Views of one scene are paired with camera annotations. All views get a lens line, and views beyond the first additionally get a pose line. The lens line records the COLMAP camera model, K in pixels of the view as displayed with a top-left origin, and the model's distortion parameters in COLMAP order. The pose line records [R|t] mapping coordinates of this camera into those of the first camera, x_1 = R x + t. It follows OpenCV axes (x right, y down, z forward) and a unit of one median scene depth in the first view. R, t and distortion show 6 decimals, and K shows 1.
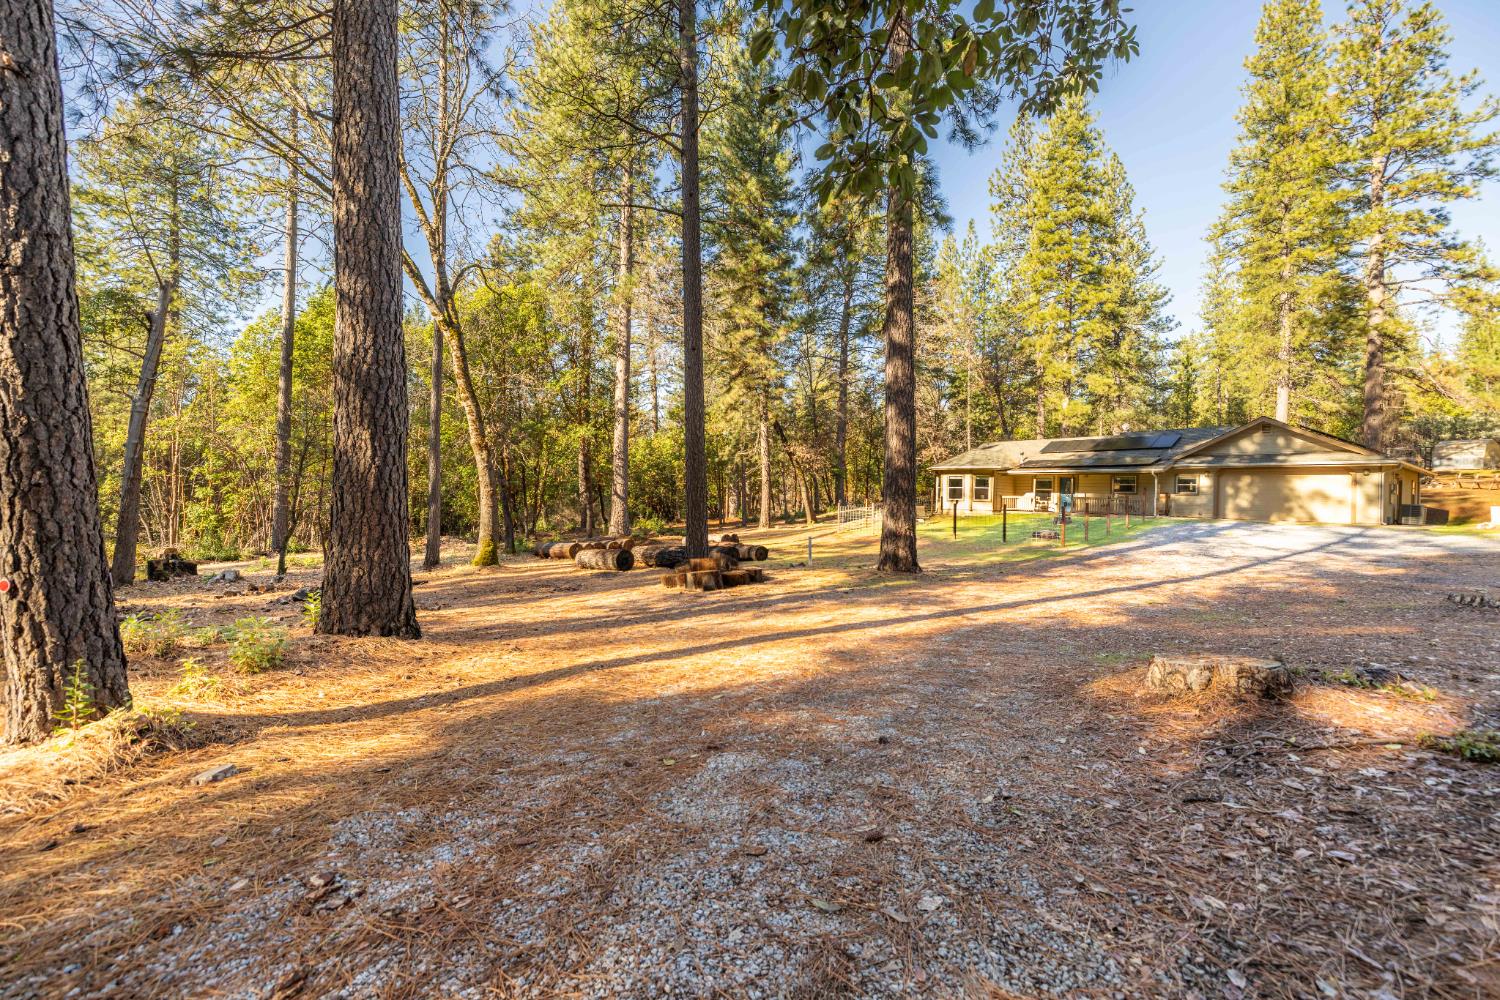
lens RADIAL K [[641.3, 0, 743.3], [0, 641.3, 496.5], [0, 0, 1]] dist [-0.003642, 0.000515]
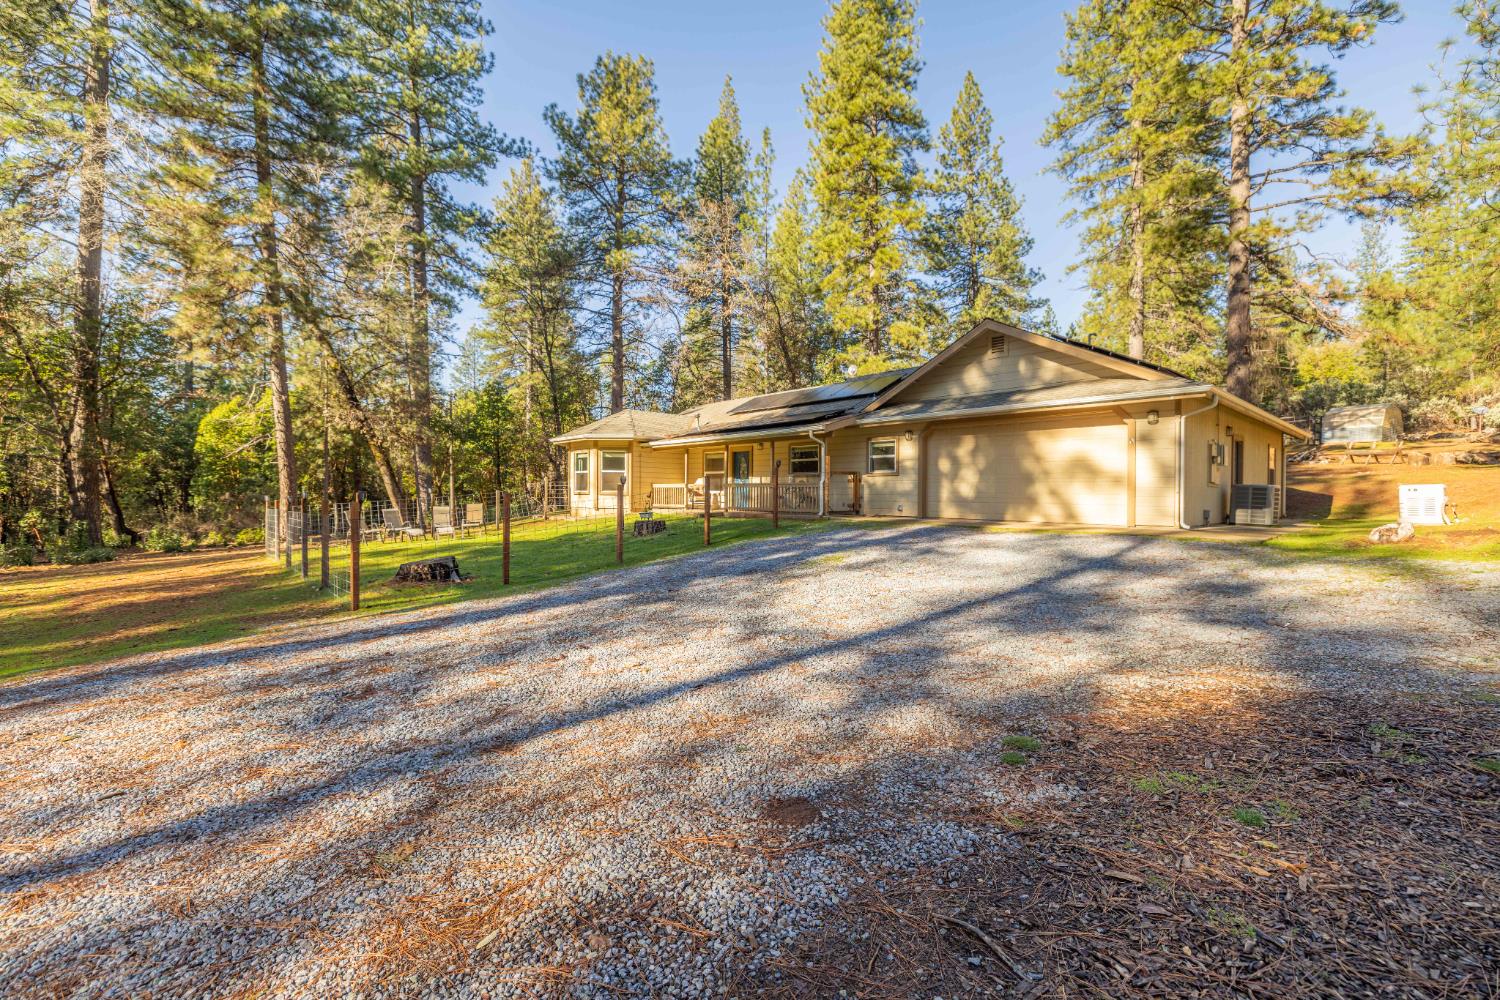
lens RADIAL K [[641.3, 0, 759.2], [0, 641.3, 494.9], [0, 0, 1]] dist [-0.003642, 0.000515]
pose [[0.996365, -0.015987, 0.083674, 0.457993], [0.016121, 0.999870, -0.000924, 0.011145], [-0.083648, 0.002269, 0.996493, 0.394432]]
